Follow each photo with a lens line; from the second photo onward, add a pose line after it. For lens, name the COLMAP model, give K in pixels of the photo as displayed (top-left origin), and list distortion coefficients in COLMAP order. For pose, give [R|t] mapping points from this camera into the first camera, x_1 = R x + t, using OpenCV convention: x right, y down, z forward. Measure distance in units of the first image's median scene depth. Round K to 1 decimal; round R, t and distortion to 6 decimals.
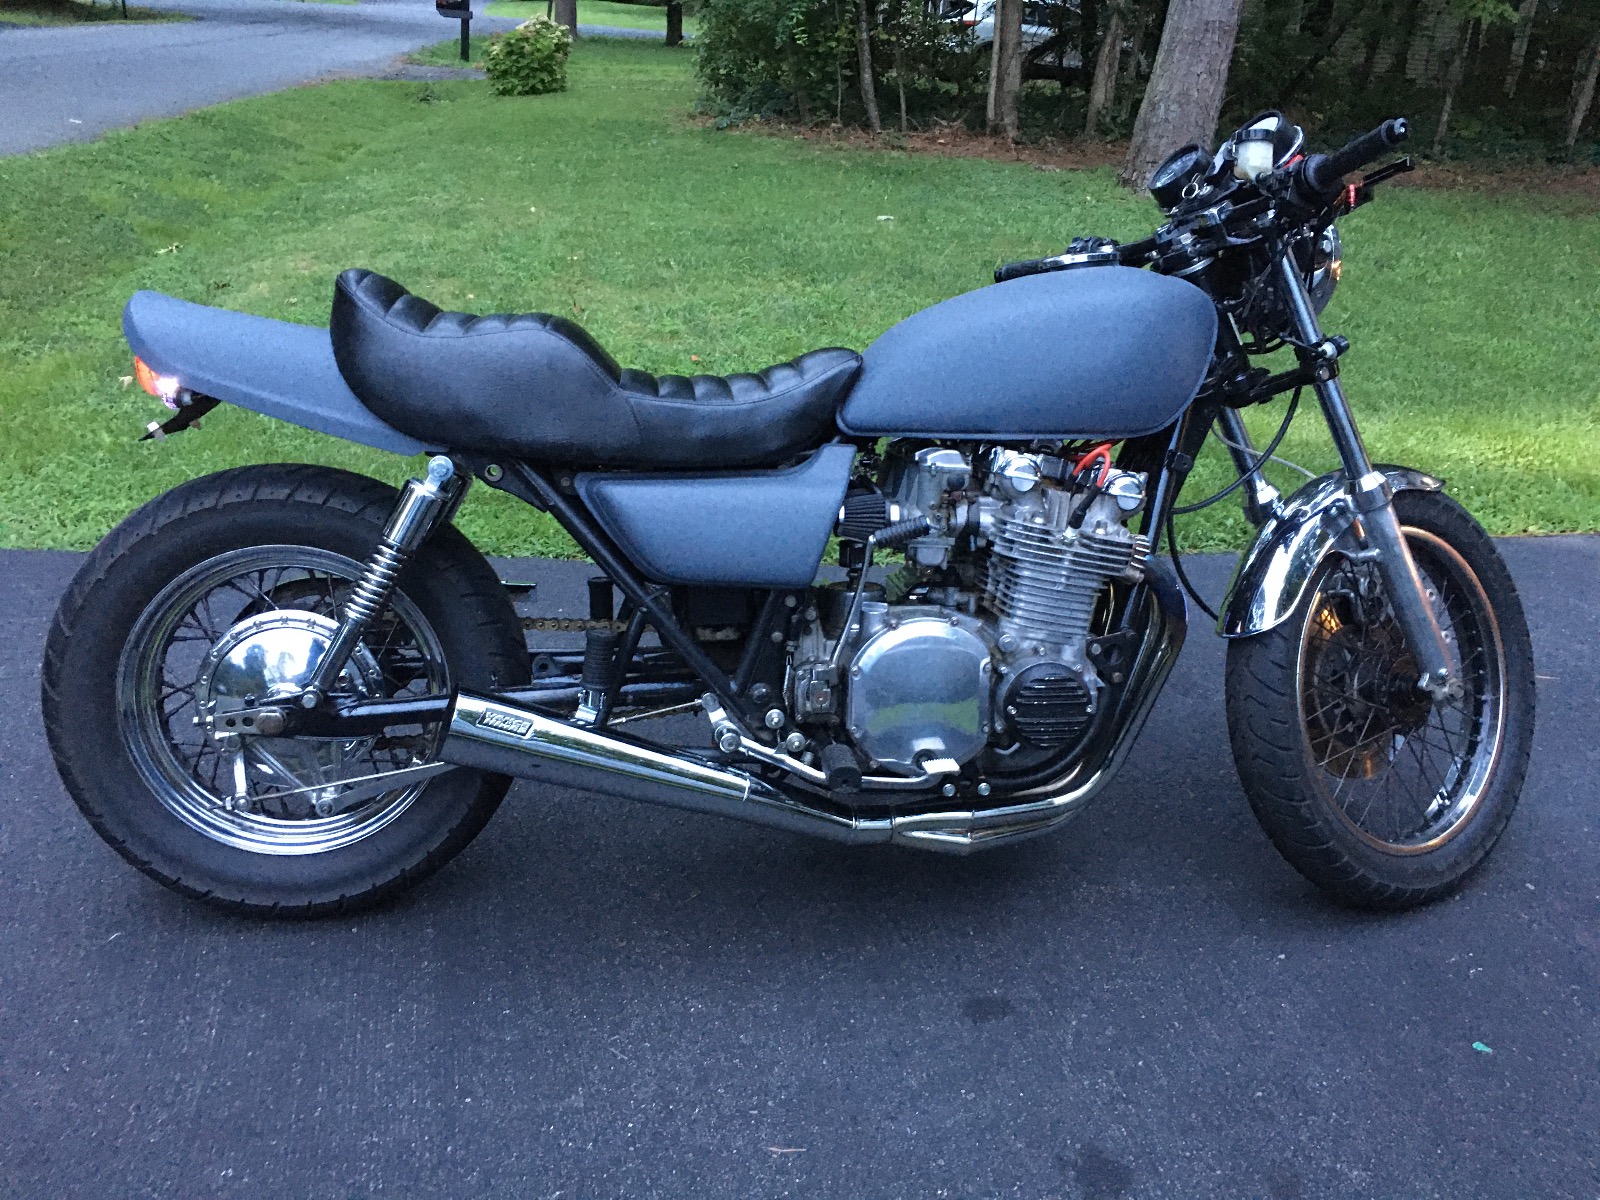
lens RADIAL K [[1456.1, 0, 800.0], [0, 1456.1, 600.0], [0, 0, 1]] dist [0.113316, -0.168423]
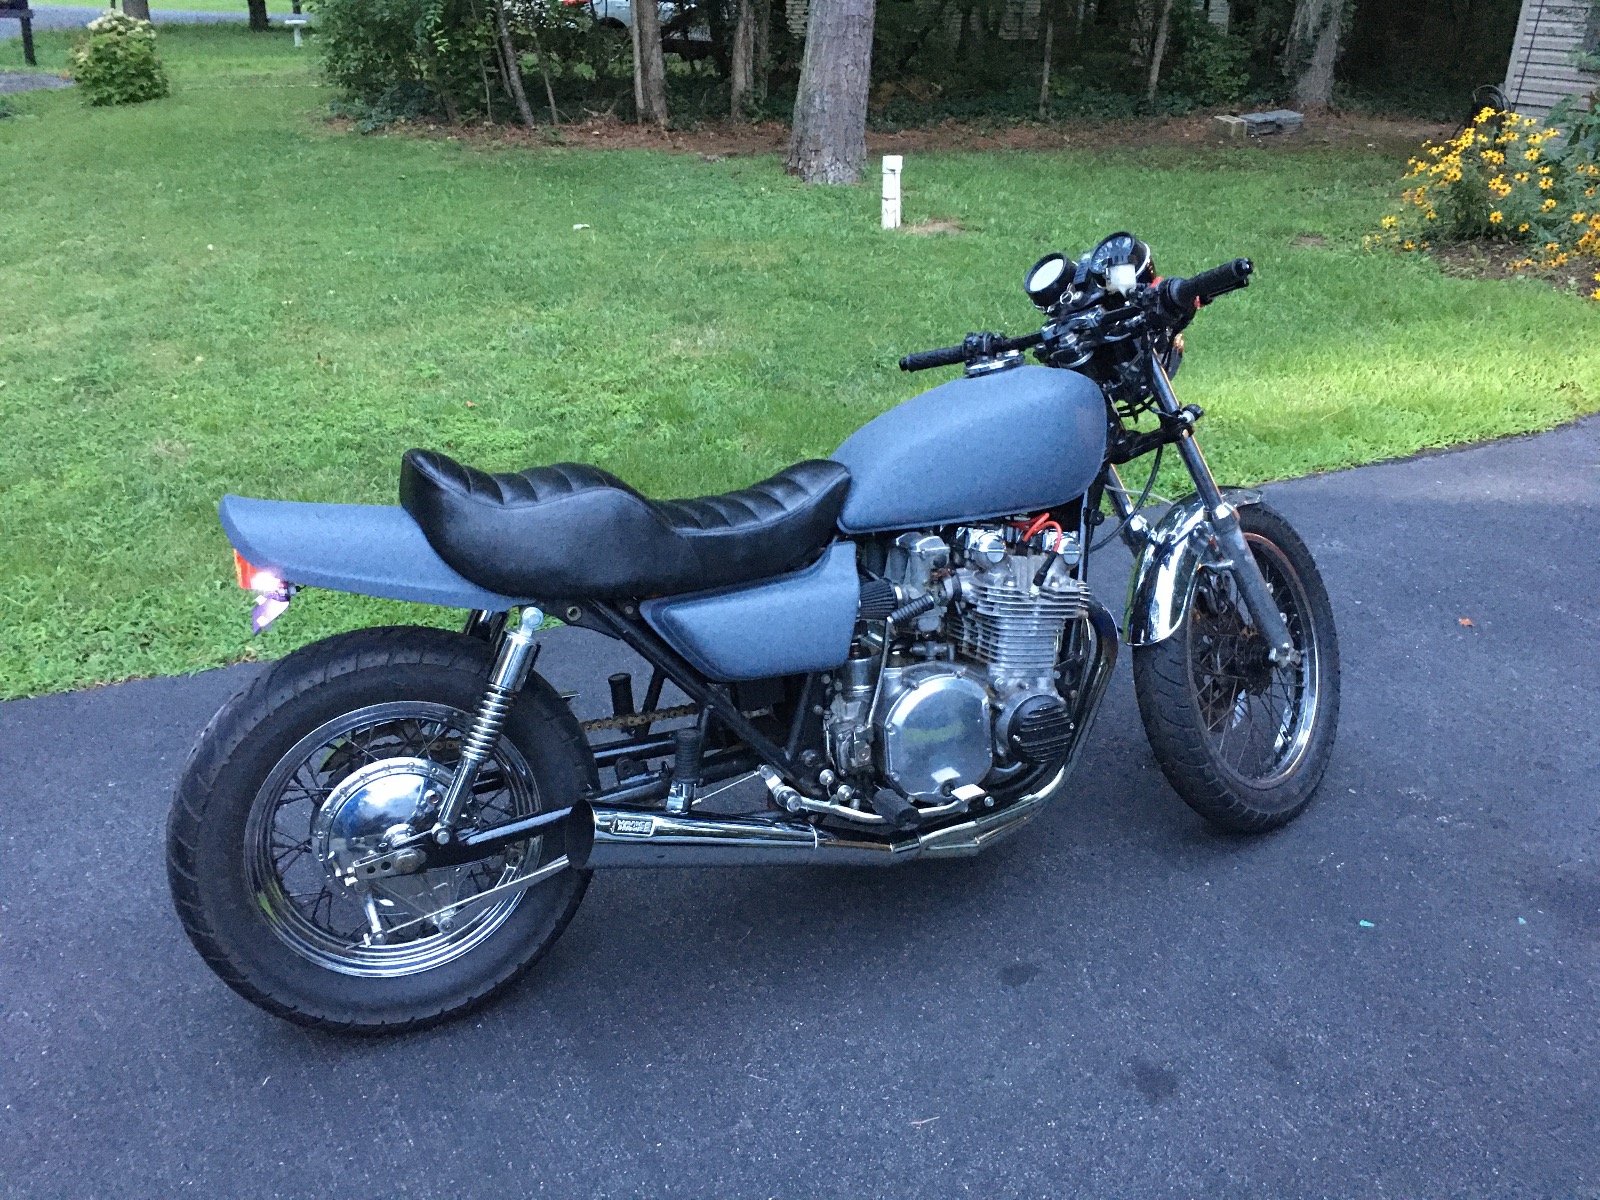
lens RADIAL K [[1465.5, 0, 823.9], [0, 1465.5, 600.1], [0, 0, 1]] dist [0.103811, -0.112761]
pose [[0.956600, -0.150175, 0.249728, -0.290872], [0.141689, 0.988559, 0.051723, -0.122415], [-0.254639, -0.014094, 0.966934, -0.164640]]
